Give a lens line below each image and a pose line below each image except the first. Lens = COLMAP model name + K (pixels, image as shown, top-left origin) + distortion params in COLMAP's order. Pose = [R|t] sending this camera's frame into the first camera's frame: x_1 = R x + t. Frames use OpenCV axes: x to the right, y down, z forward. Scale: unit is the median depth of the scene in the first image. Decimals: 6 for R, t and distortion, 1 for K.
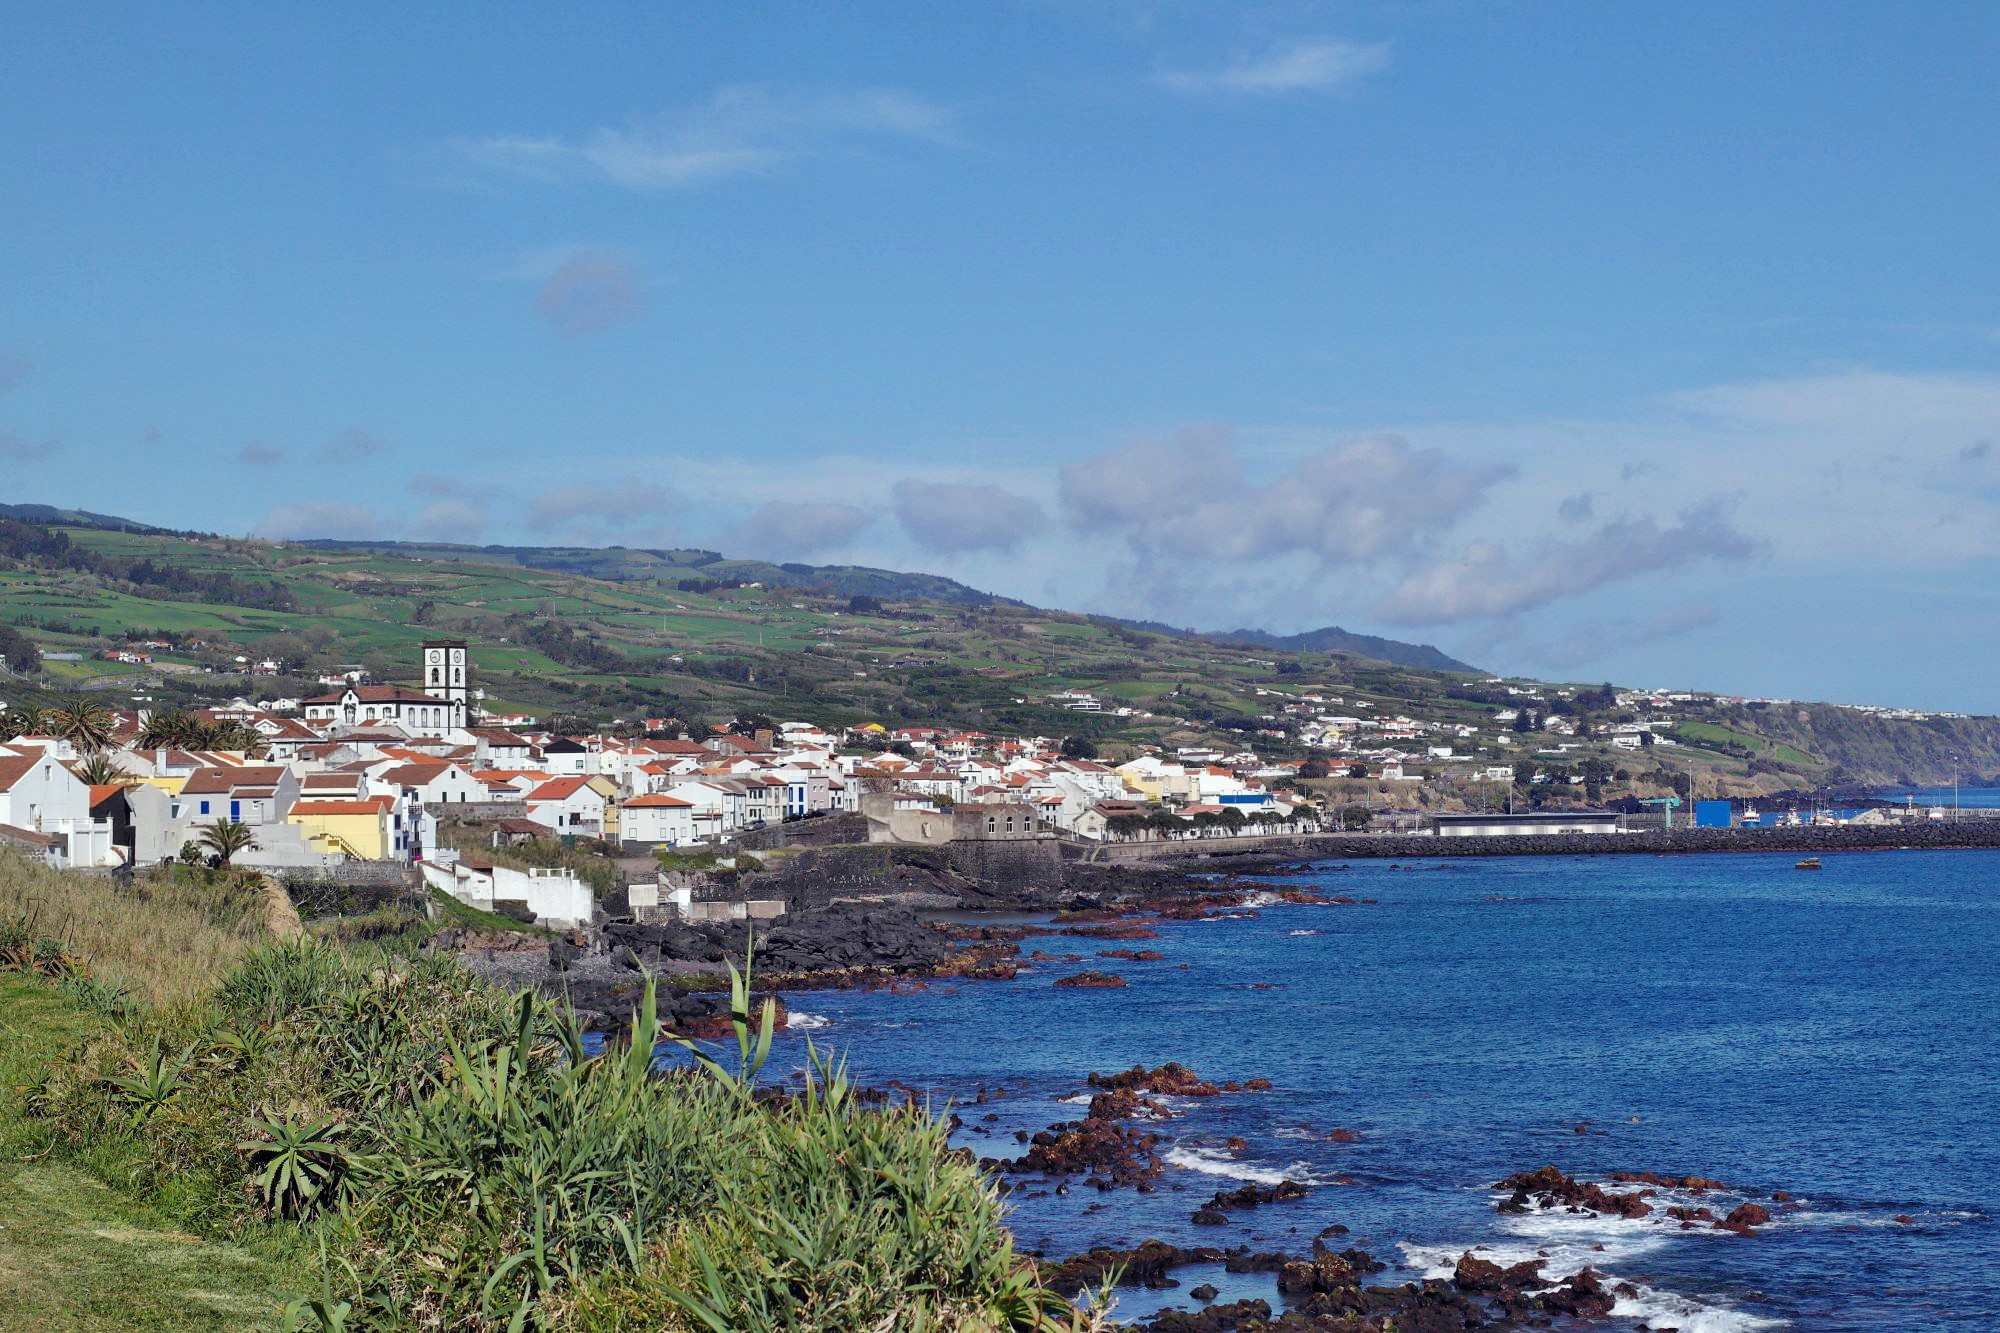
lens RADIAL K [[3966.9, 0, 1000.0], [0, 3966.9, 666.6], [0, 0, 1]] dist [-0.147510, 0.000000]
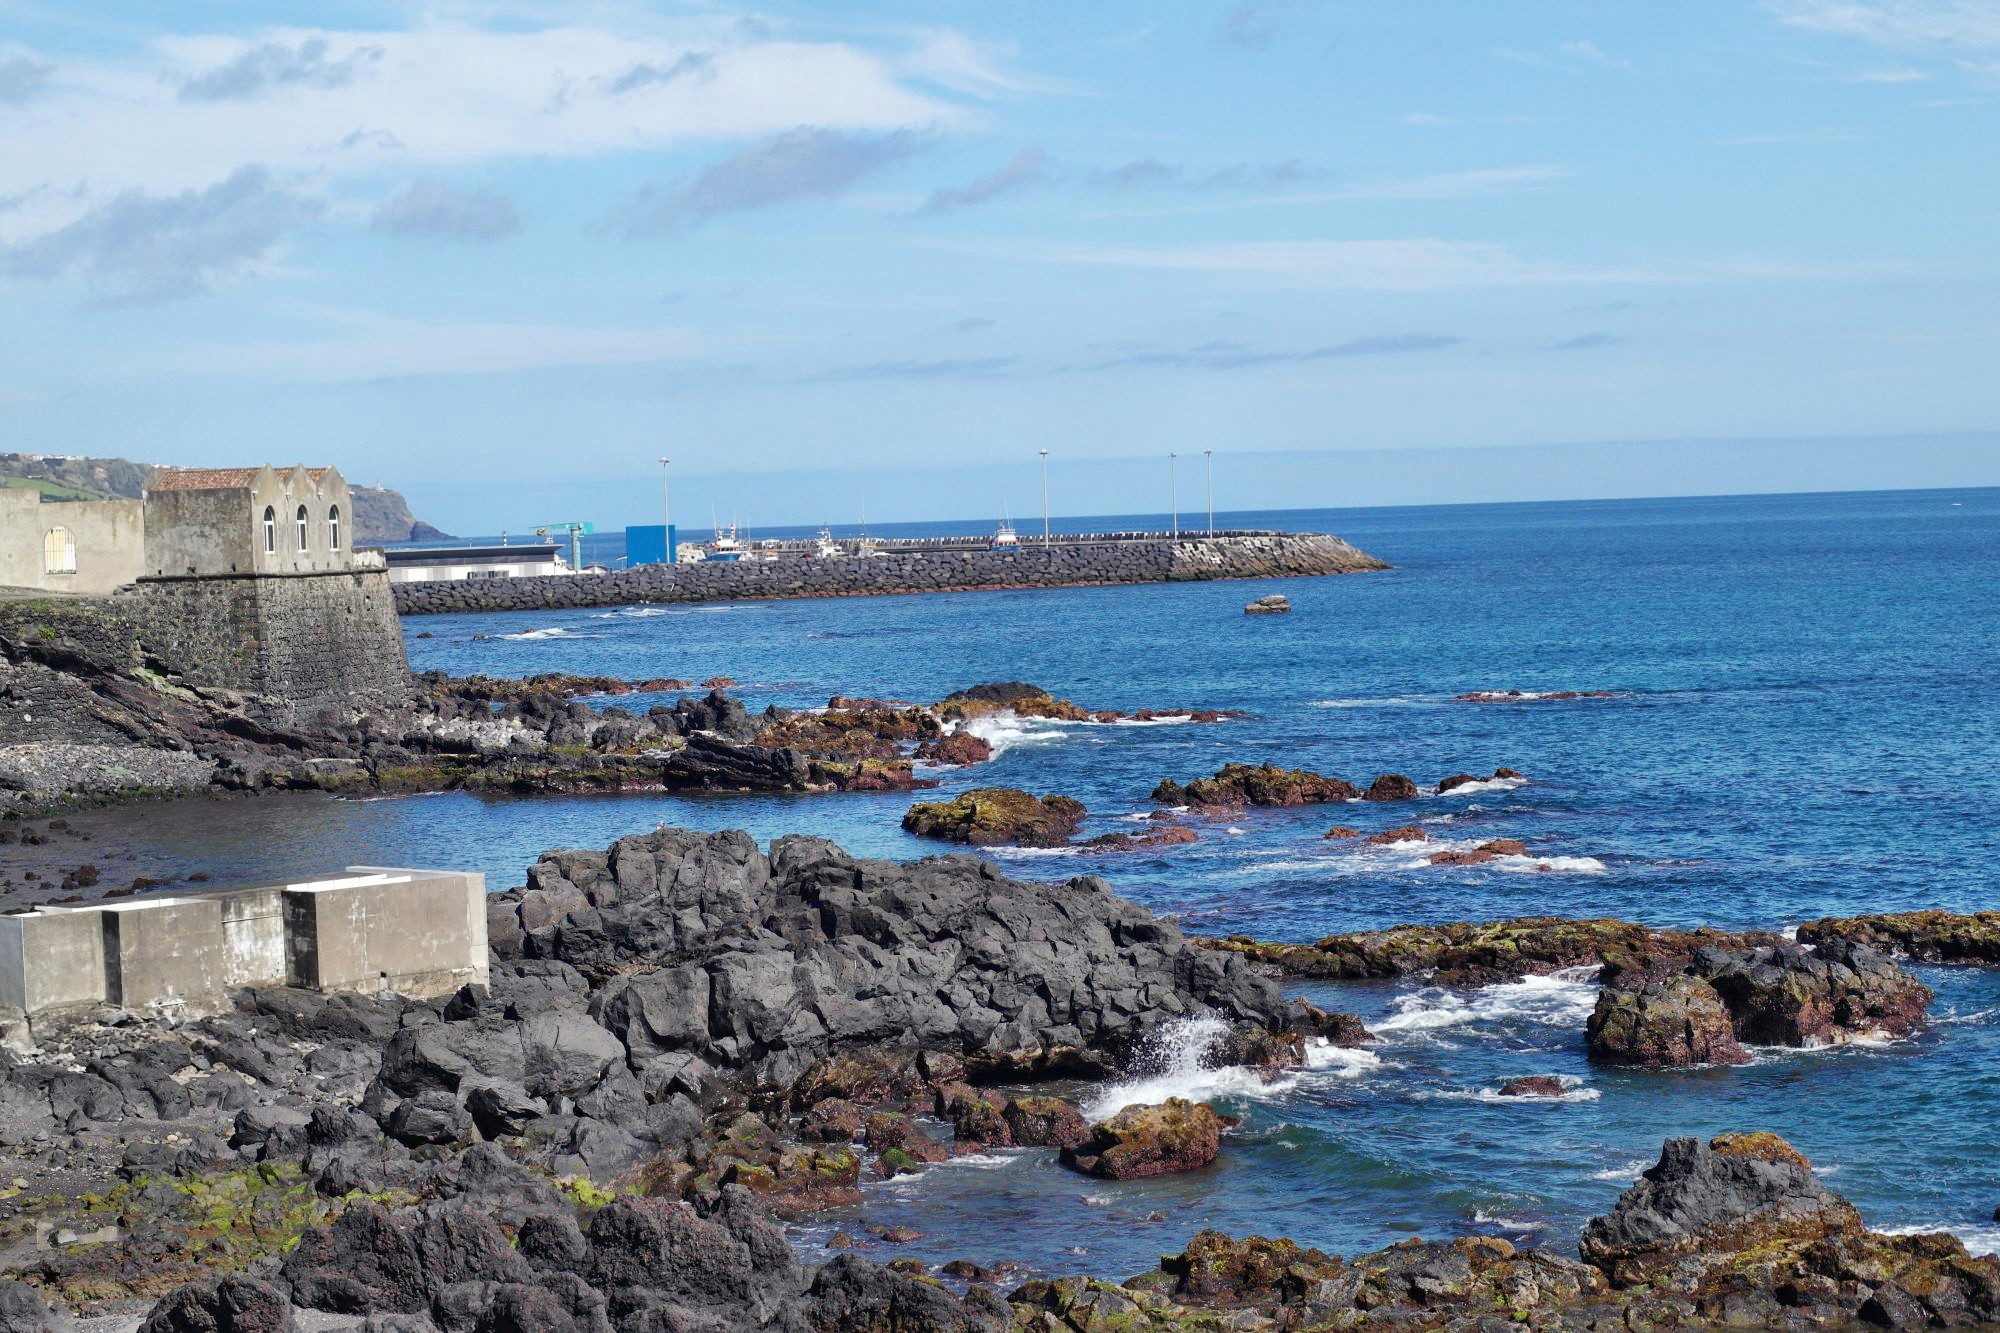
lens RADIAL K [[3966.9, 0, 1000.1], [0, 3966.9, 666.5], [0, 0, 1]] dist [-0.147510, 0.000000]
pose [[0.898956, -0.034409, 0.436686, -0.091079], [0.008764, 0.998123, 0.060607, 0.031714], [-0.437952, -0.050655, 0.897570, 0.673549]]
